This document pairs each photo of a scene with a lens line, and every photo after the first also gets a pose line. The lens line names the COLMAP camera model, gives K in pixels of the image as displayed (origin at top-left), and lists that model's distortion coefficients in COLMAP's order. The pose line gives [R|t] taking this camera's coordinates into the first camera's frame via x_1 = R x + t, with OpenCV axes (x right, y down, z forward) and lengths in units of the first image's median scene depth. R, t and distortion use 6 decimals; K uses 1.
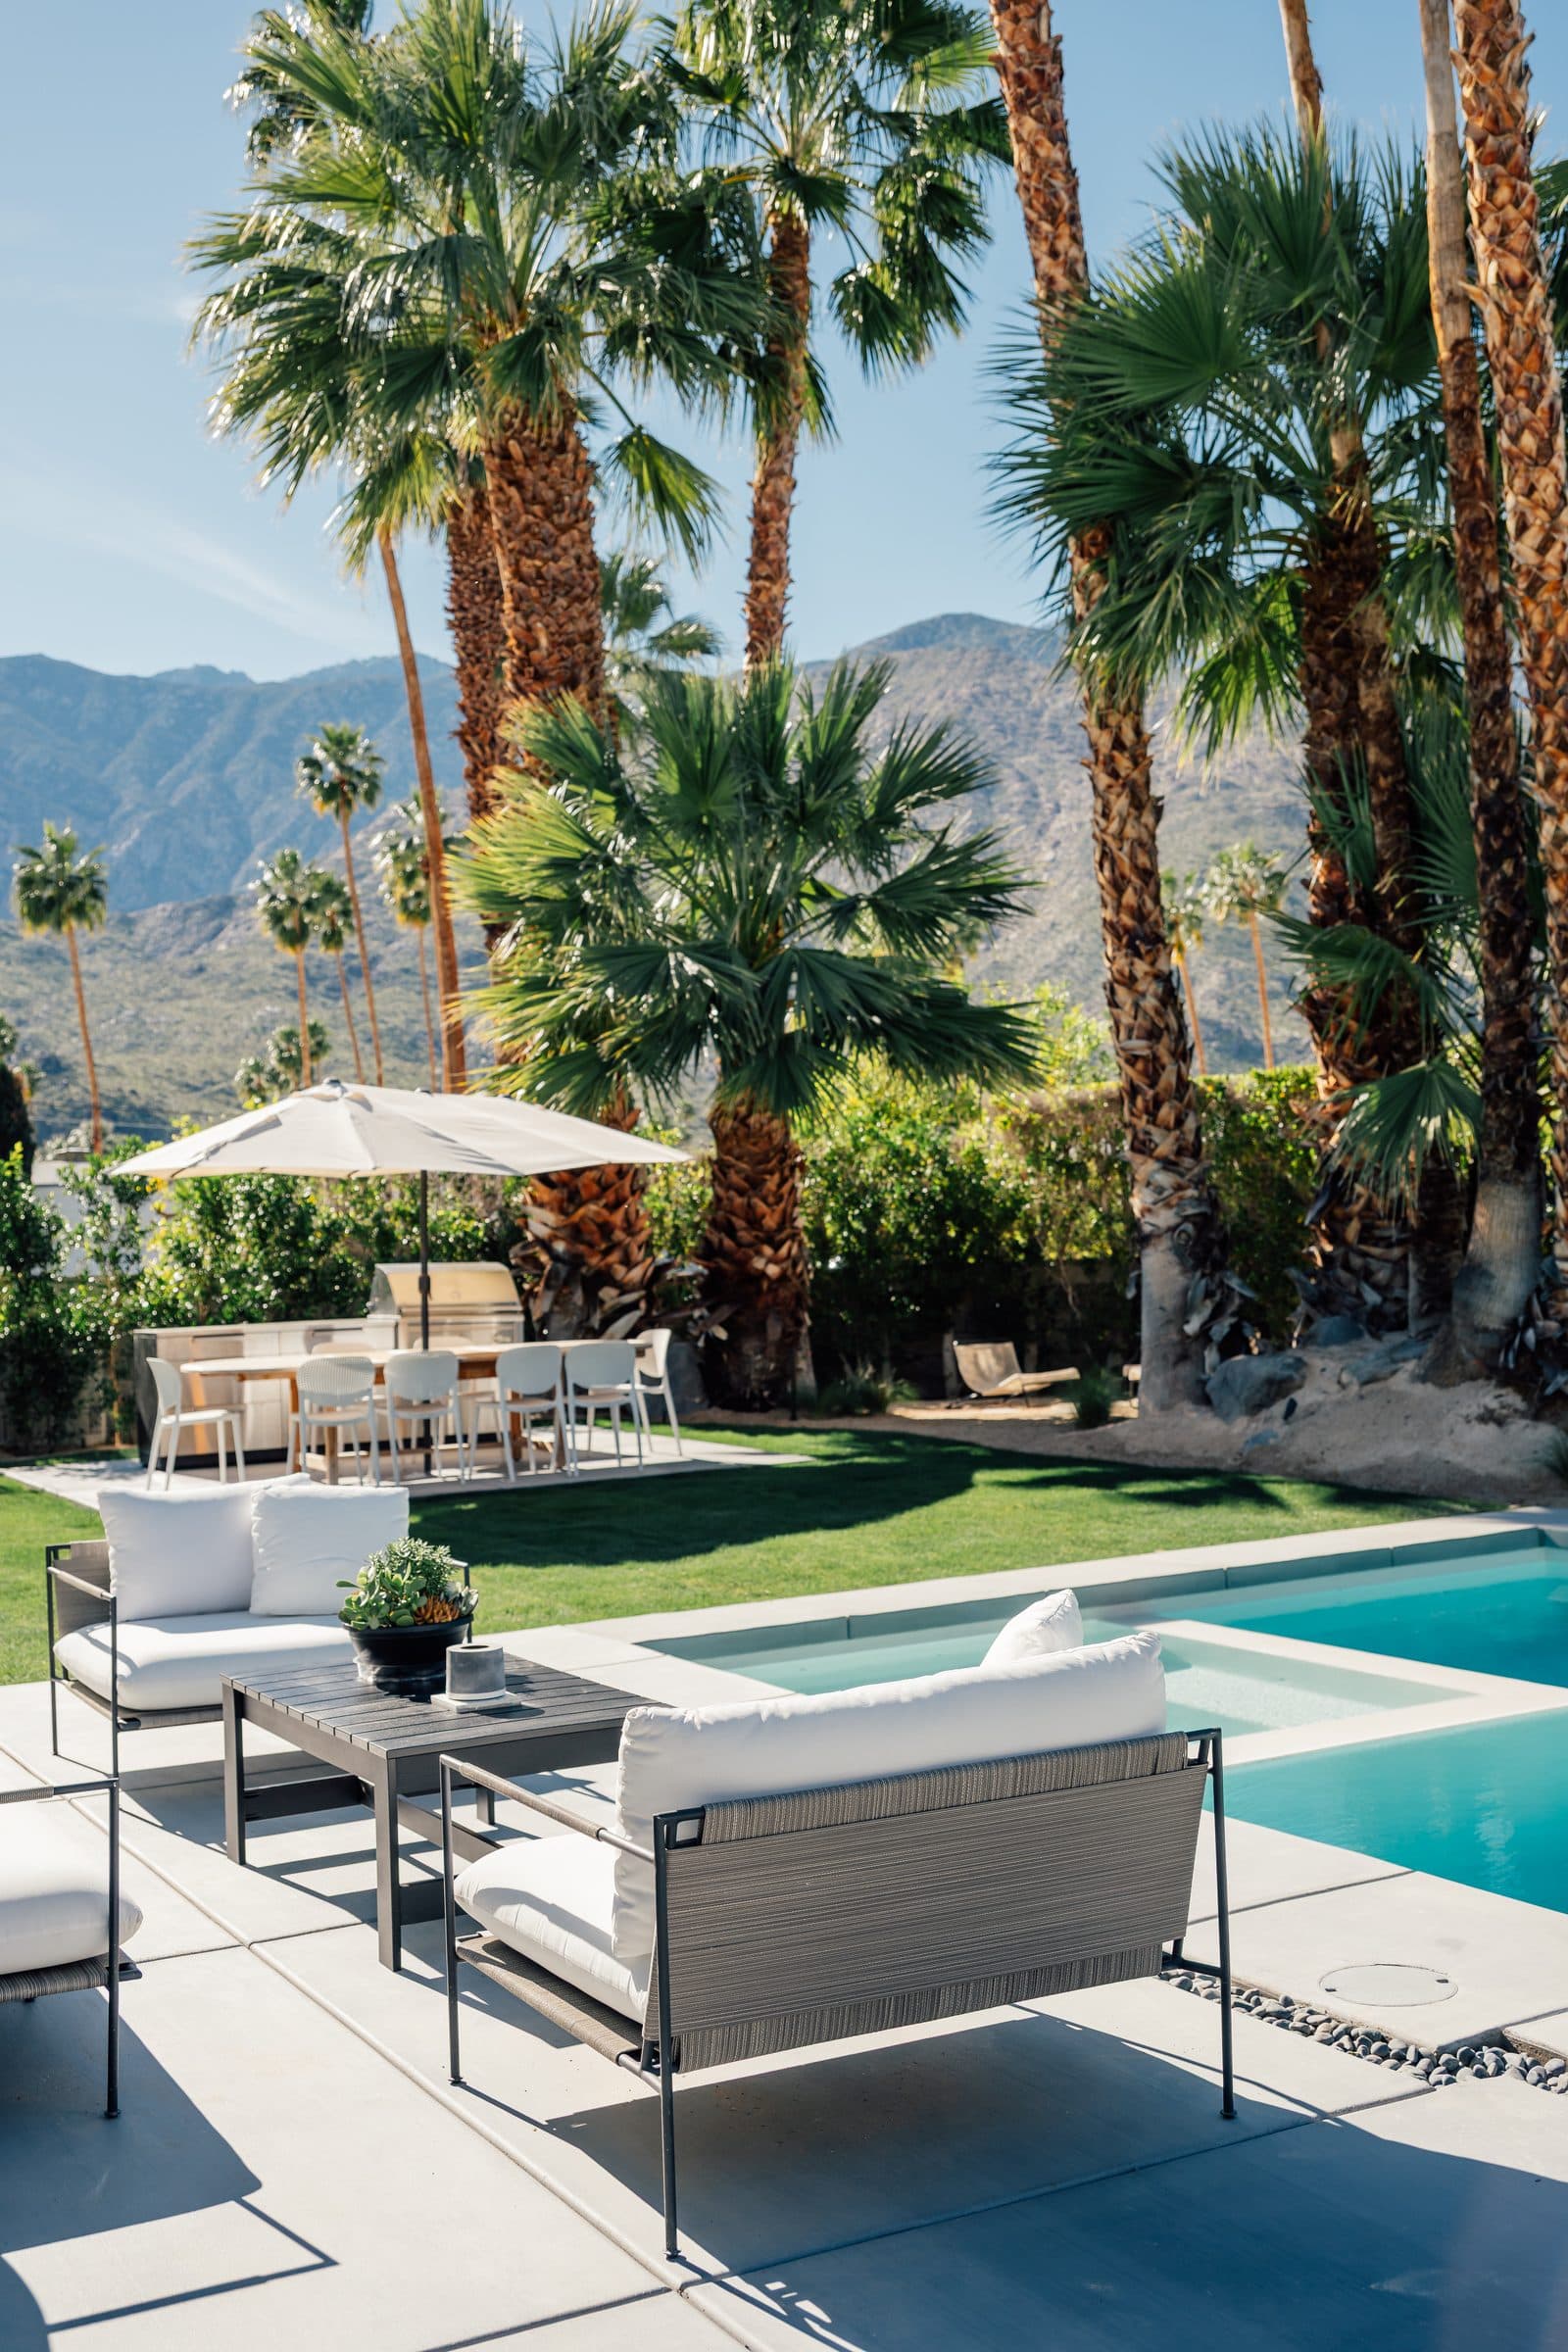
lens RADIAL K [[2449.7, 0, 843.5], [0, 2449.7, 1189.1], [0, 0, 1]] dist [0.006653, -0.015677]
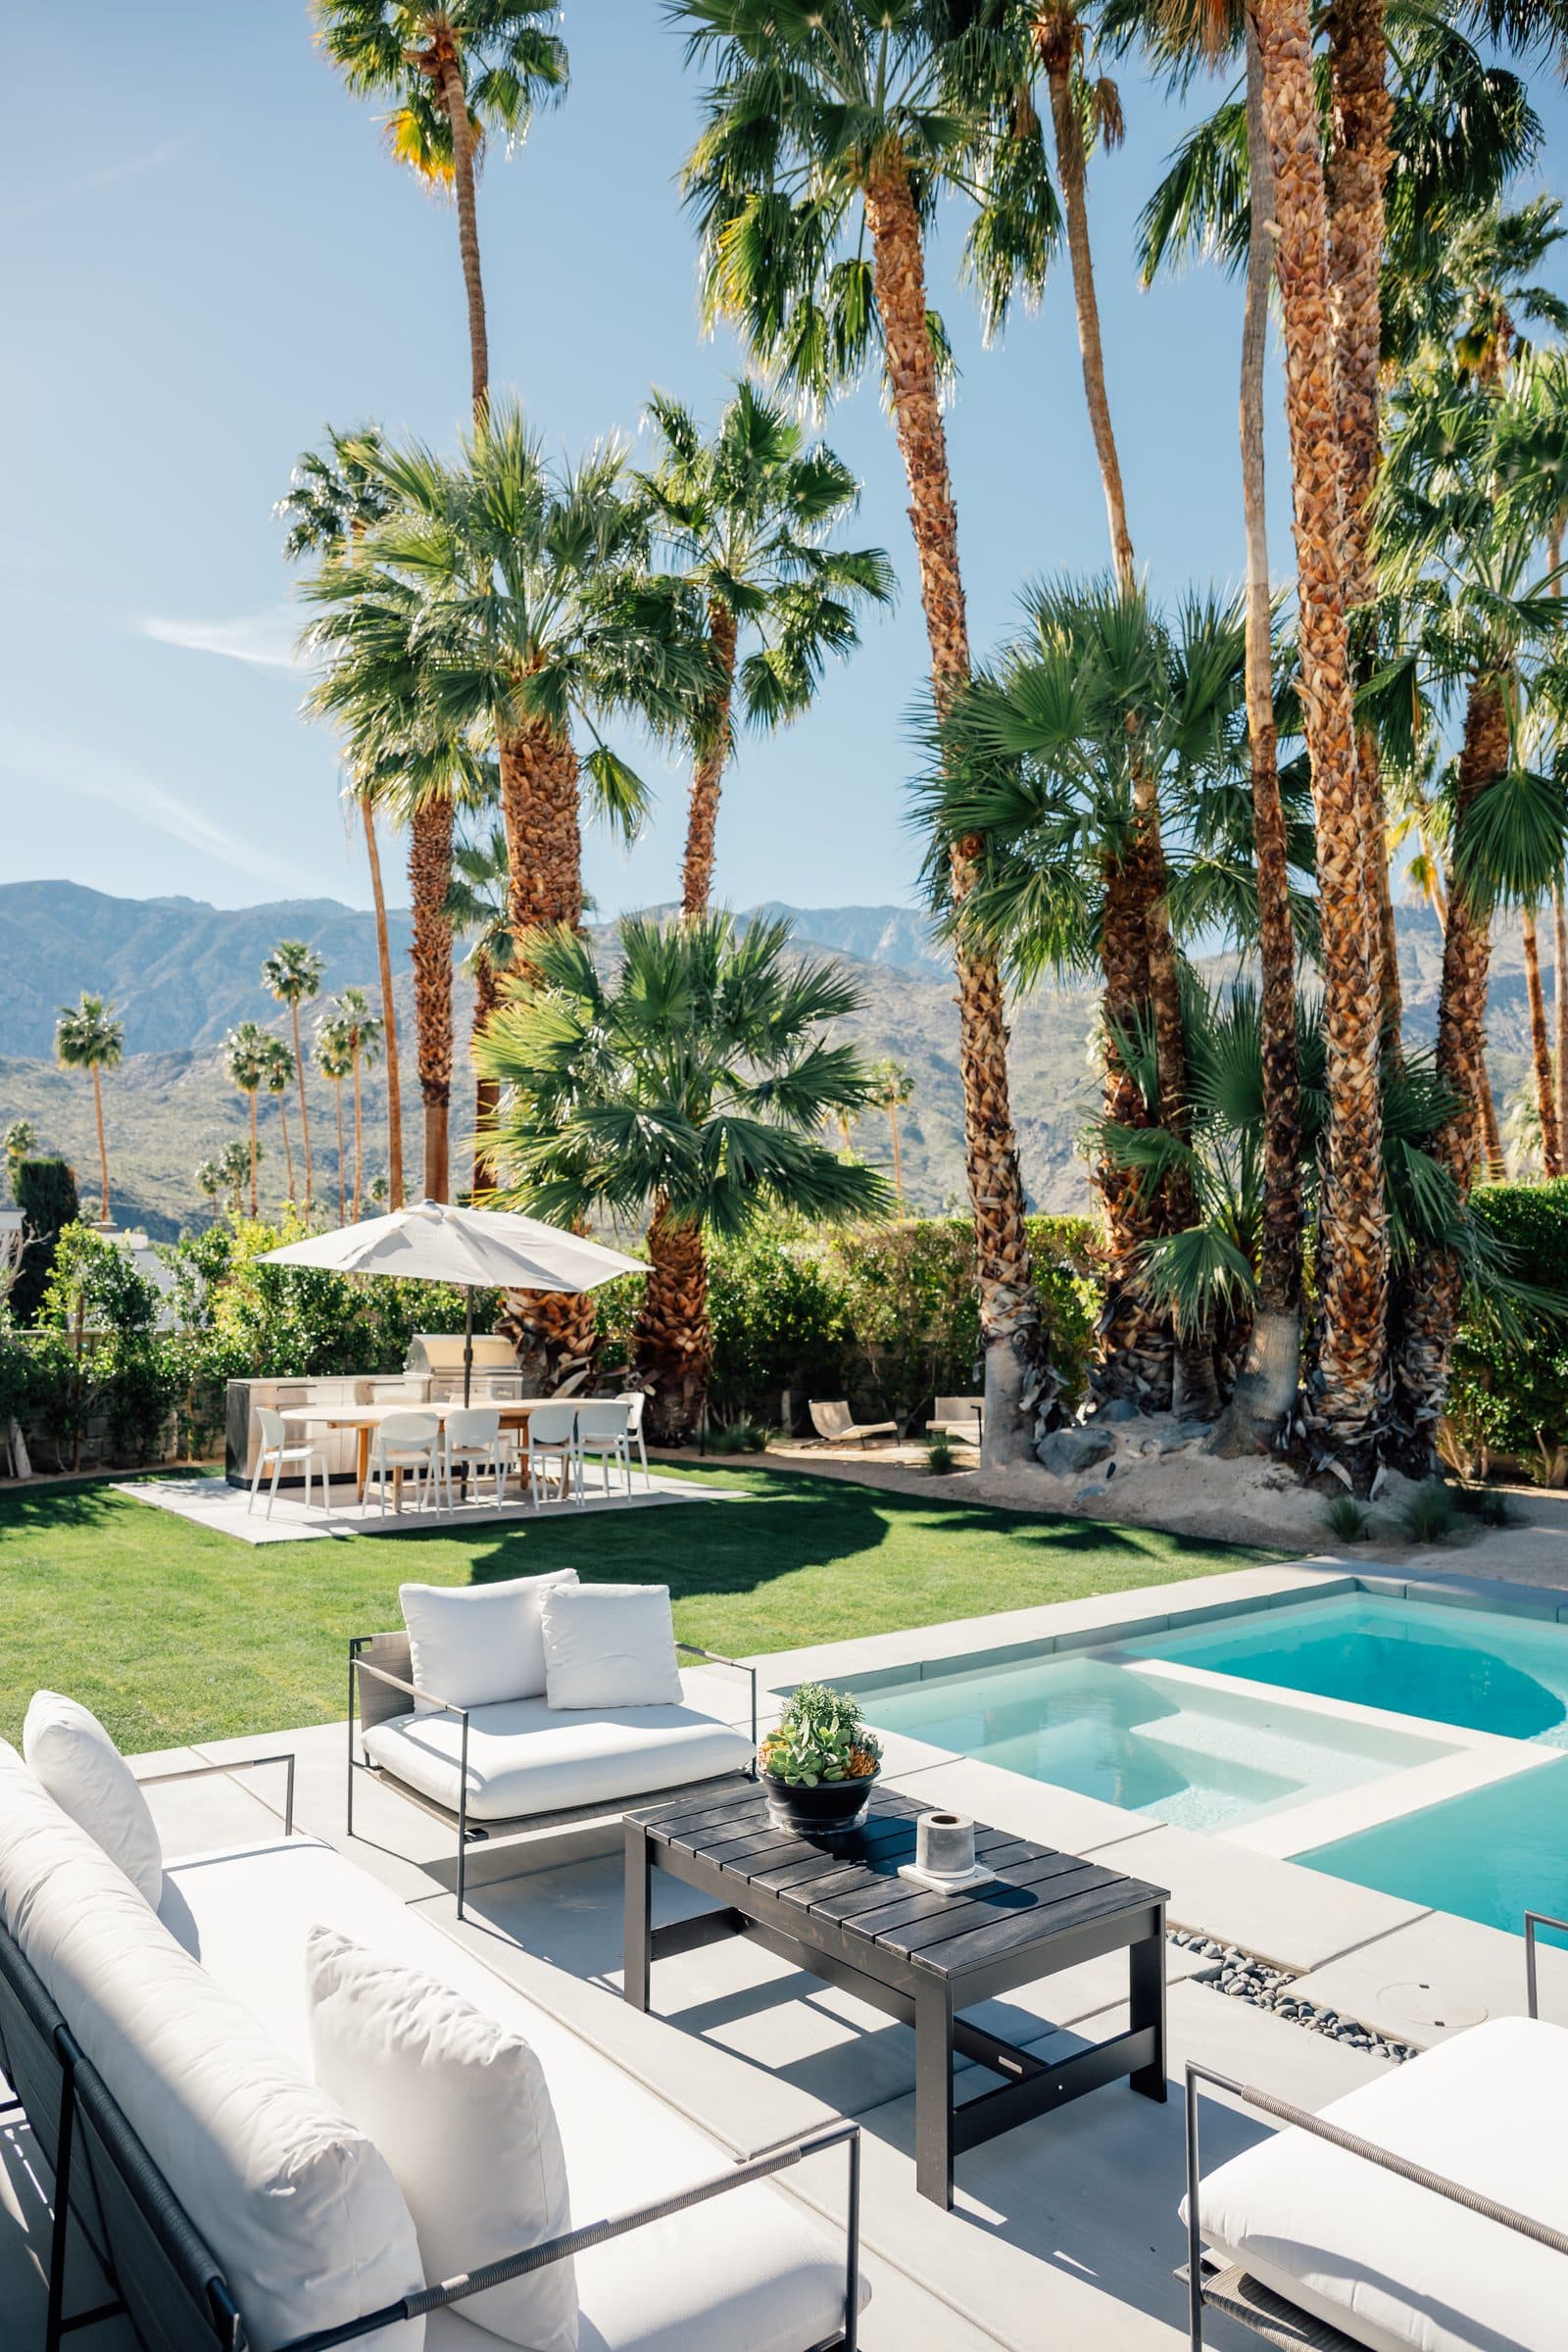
lens RADIAL K [[1538.5, 0, 784.0], [0, 1538.5, 1176.0], [0, 0, 1]] dist [-0.010215, 0.000629]
pose [[0.987698, 0.052425, 0.147327, -0.116353], [-0.043818, 0.997171, -0.061079, -0.012759], [-0.150112, 0.053872, 0.987200, 0.134246]]
